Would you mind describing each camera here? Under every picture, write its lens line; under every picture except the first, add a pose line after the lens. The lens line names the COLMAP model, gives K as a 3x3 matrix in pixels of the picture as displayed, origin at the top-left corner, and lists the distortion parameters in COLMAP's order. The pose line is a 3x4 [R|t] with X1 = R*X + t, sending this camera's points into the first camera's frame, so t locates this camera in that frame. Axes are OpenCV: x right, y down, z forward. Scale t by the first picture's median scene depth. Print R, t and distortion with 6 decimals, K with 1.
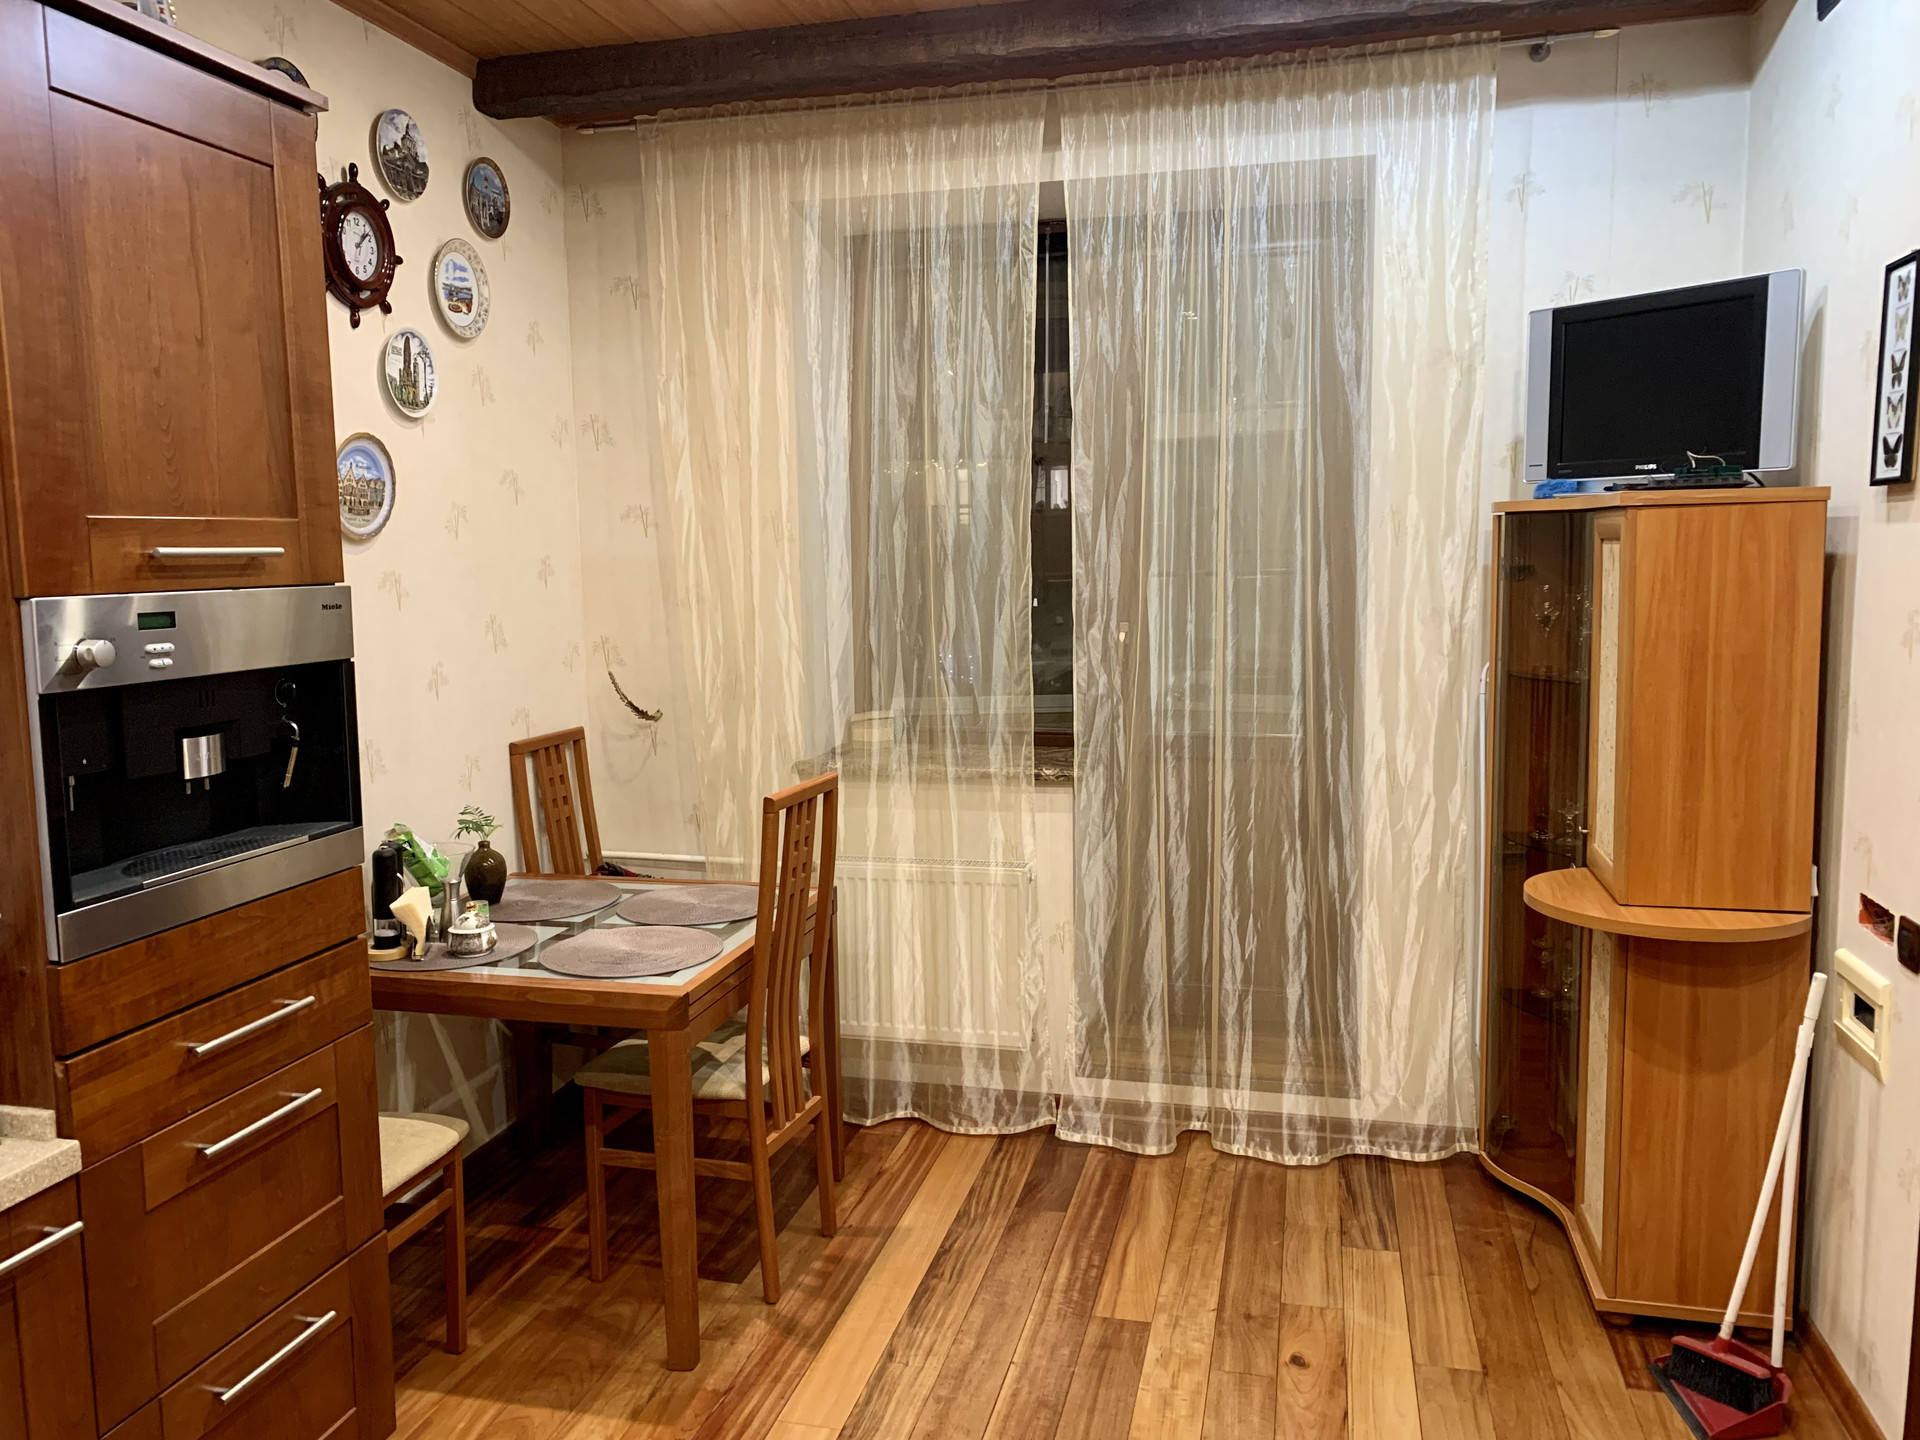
lens RADIAL K [[1466.6, 0, 960.1], [0, 1466.6, 708.6], [0, 0, 1]] dist [0.041196, -0.044468]
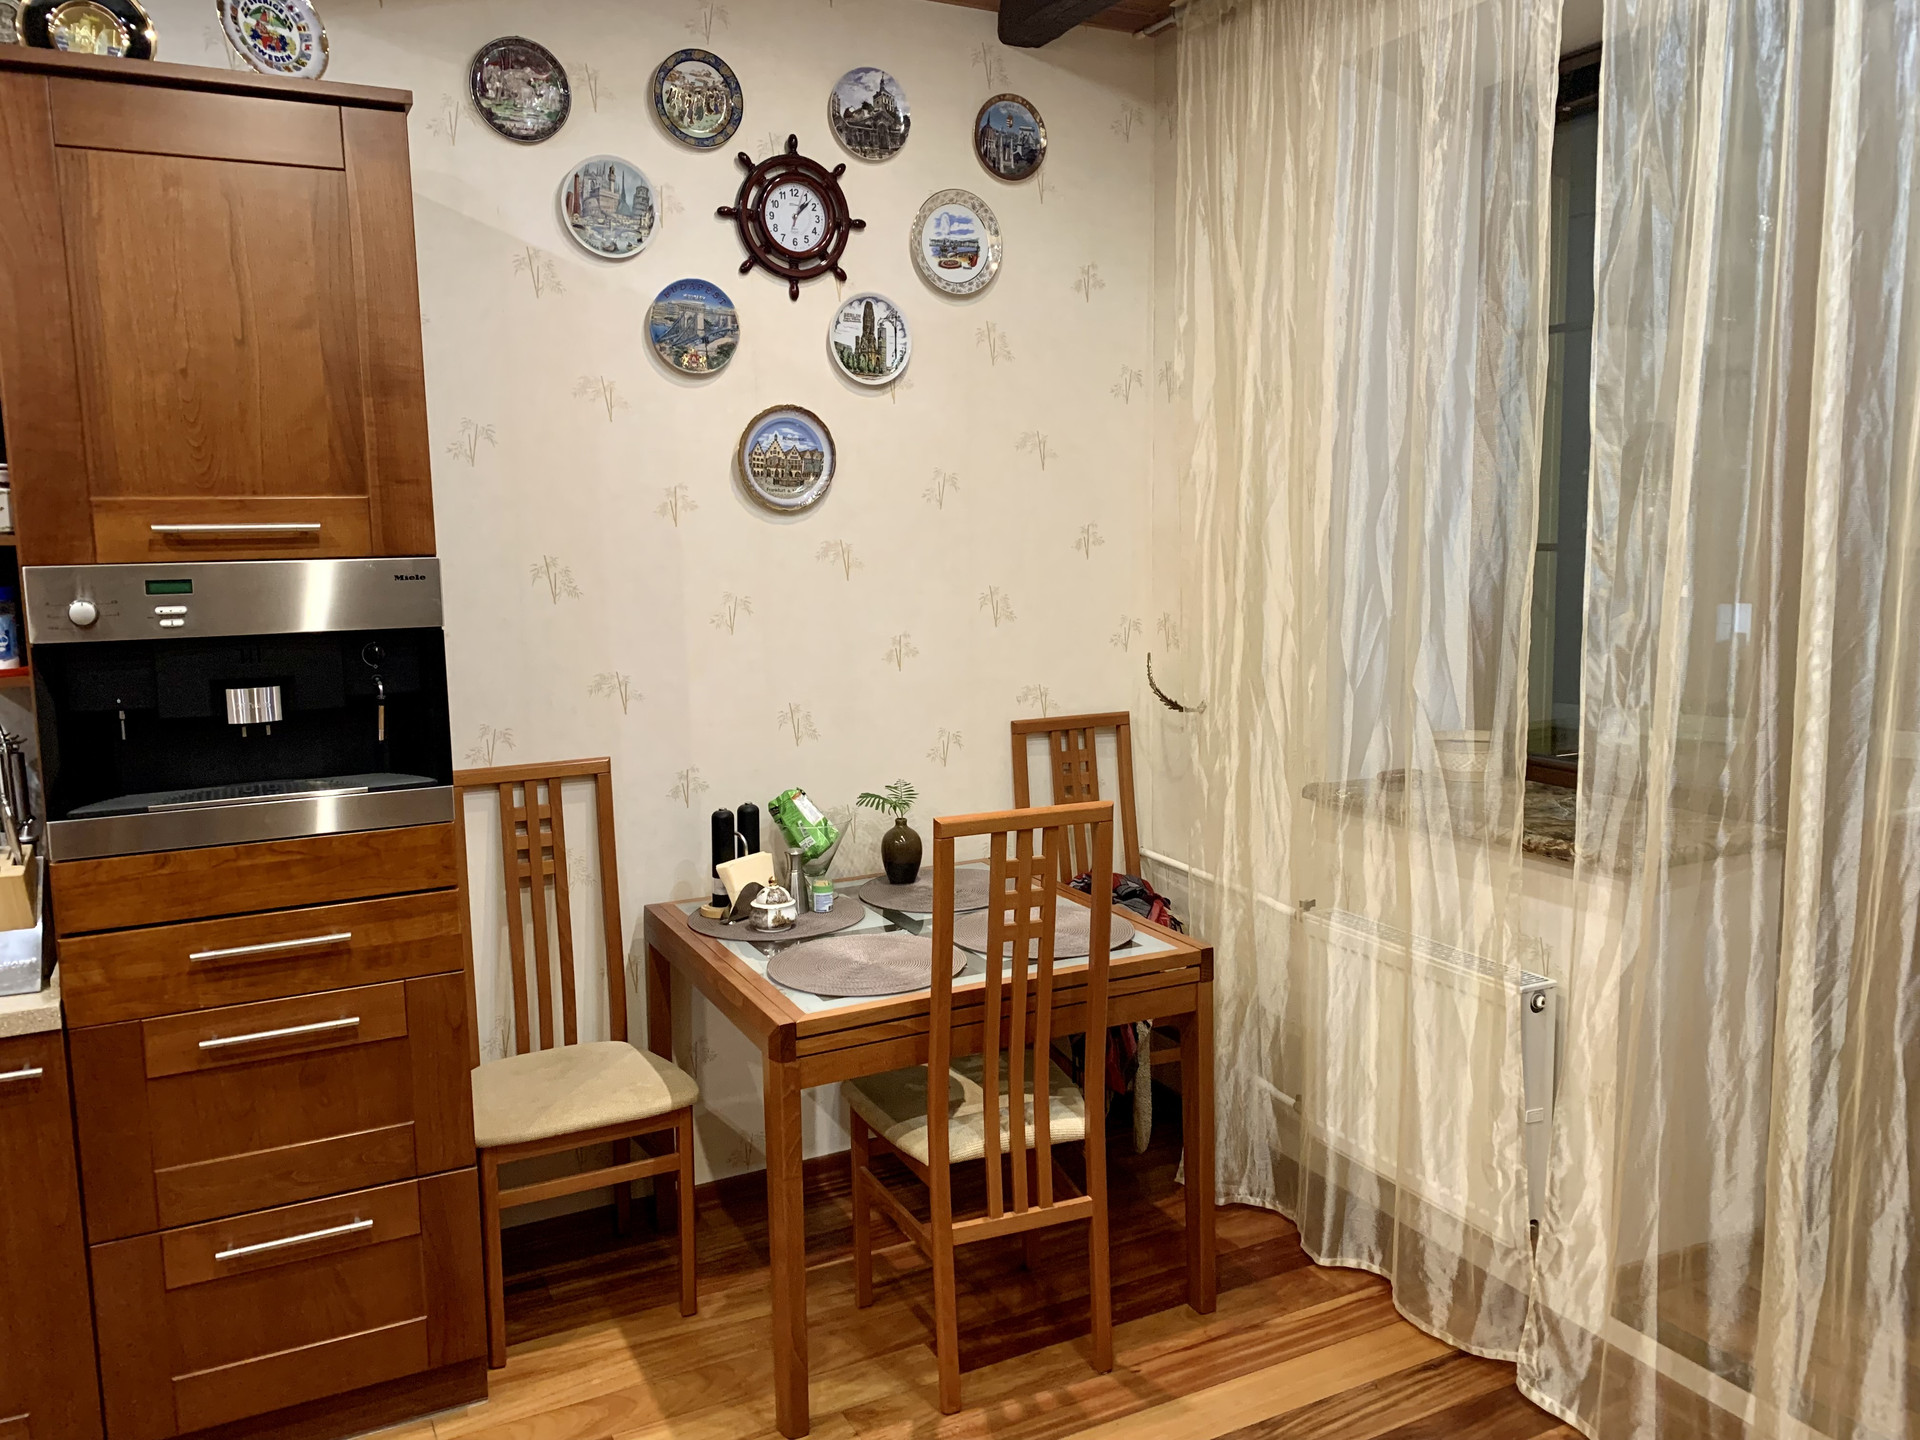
lens RADIAL K [[1466.6, 0, 955.1], [0, 1466.6, 713.9], [0, 0, 1]] dist [0.041196, -0.044468]
pose [[0.650357, 0.100531, -0.752947, 0.433064], [-0.075091, 0.994858, 0.067970, -0.049409], [0.755908, 0.012335, 0.654562, 0.405652]]
